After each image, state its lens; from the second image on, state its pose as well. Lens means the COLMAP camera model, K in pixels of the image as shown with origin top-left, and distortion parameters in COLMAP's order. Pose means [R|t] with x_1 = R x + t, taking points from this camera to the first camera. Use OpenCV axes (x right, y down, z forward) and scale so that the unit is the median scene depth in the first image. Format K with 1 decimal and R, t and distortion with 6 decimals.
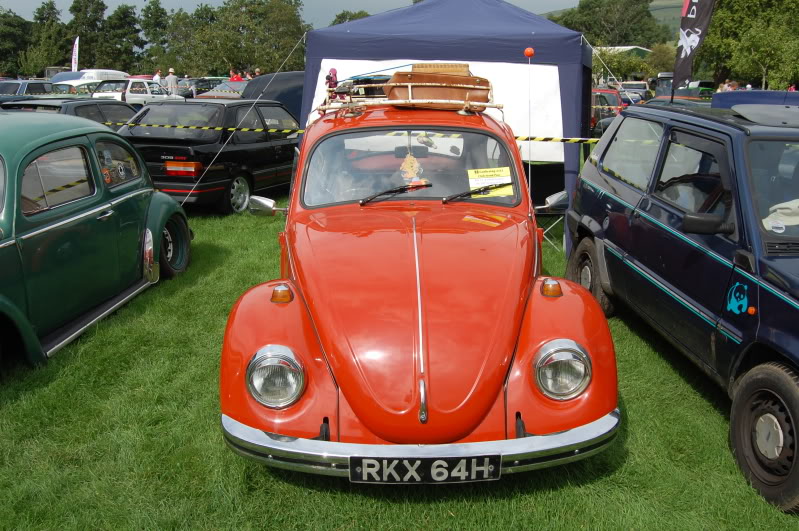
lens RADIAL K [[721.2, 0, 399.5], [0, 721.2, 265.5], [0, 0, 1]] dist [-0.054215, 0.002587]
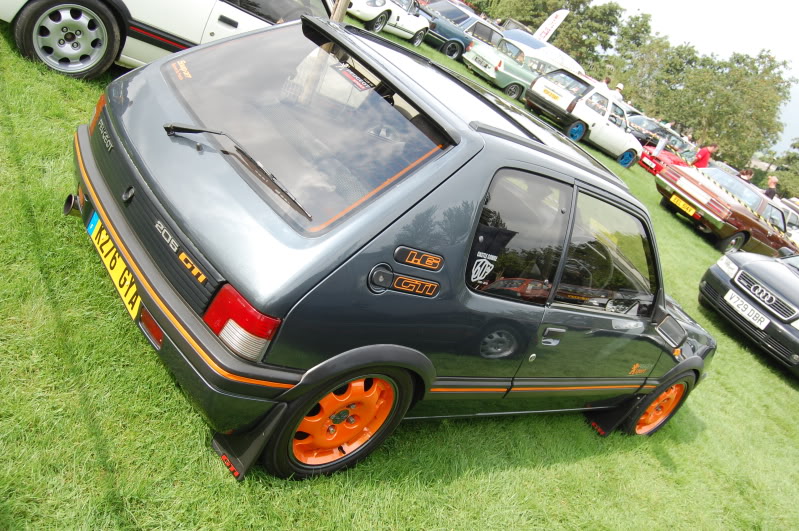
lens RADIAL K [[779.2, 0, 399.5], [0, 779.2, 265.5], [0, 0, 1]] dist [-0.068197, 0.022997]
pose [[0.726406, 0.572271, -0.380580, -0.124281], [-0.589569, 0.803458, 0.082845, -0.067697], [0.353190, 0.164199, 0.921029, 0.255041]]
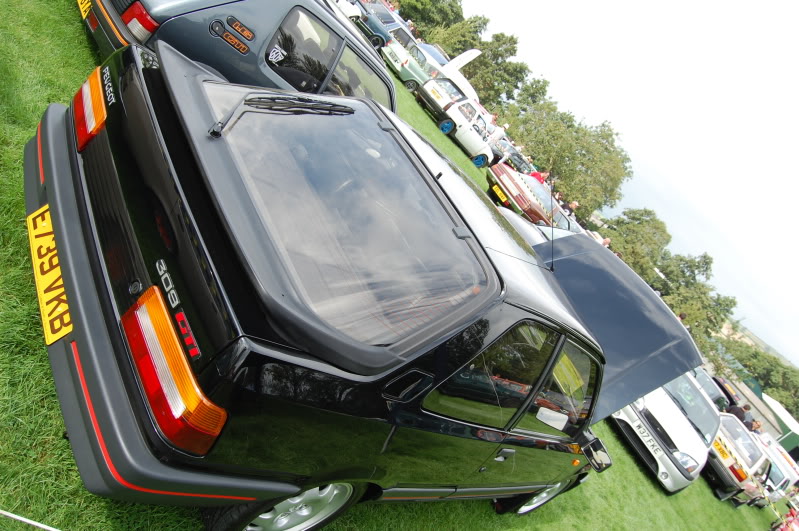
lens RADIAL K [[641.7, 0, 399.5], [0, 641.7, 265.5], [0, 0, 1]] dist [-0.074257, 0.003471]
pose [[0.598099, 0.762619, -0.246353, -0.062572], [-0.786052, 0.618139, 0.005146, -0.058506], [0.156205, 0.190568, 0.969167, 0.217986]]
